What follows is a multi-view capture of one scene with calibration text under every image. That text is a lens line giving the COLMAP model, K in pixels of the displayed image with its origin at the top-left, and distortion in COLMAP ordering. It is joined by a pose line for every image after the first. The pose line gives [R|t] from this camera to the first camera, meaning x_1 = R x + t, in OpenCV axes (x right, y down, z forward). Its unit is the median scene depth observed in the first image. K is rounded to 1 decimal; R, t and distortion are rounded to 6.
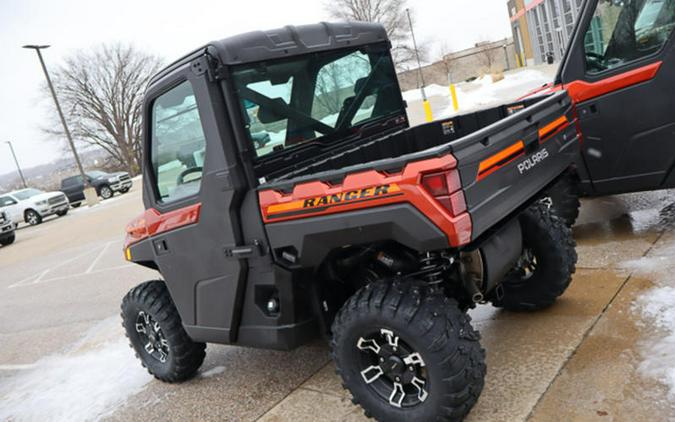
lens RADIAL K [[565.7, 0, 332.0], [0, 565.7, 216.1], [0, 0, 1]] dist [-0.030589, 0.022440]
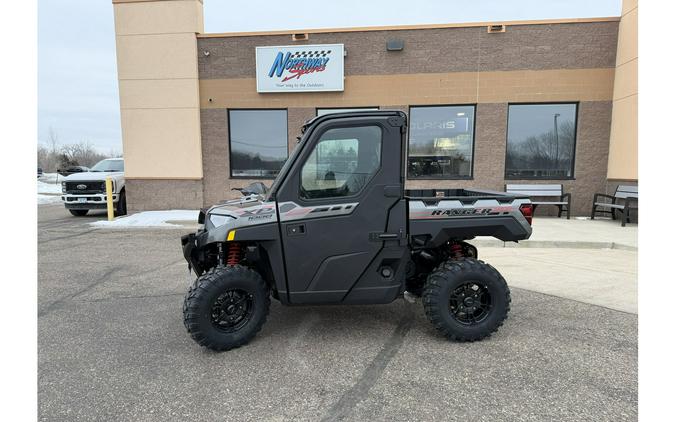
lens RADIAL K [[420.8, 0, 334.6], [0, 420.8, 227.3], [0, 0, 1]] dist [0.030563, -0.032861]
pose [[0.693470, 0.174130, 0.699127, -1.150747], [-0.057595, 0.980648, -0.187118, 0.281869], [-0.718180, 0.089494, 0.690079, 0.280602]]
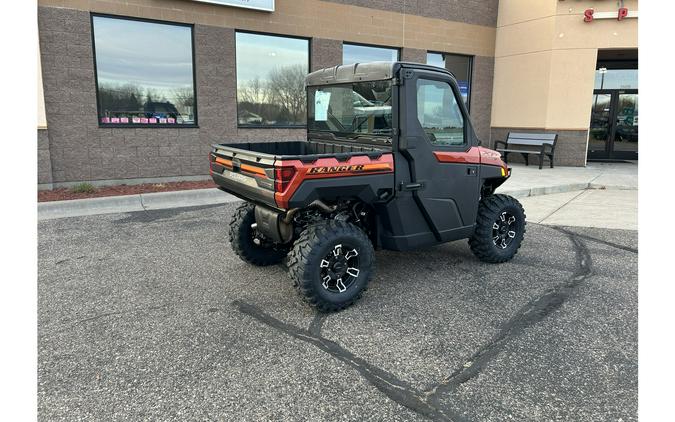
lens RADIAL K [[451.5, 0, 336.1], [0, 451.5, 193.5], [0, 0, 1]] dist [0.023805, -0.015139]
pose [[0.141649, 0.105252, 0.984306, -1.594872], [0.134175, 0.983114, -0.124433, 0.002371], [-0.980782, 0.149695, 0.125135, 2.374703]]
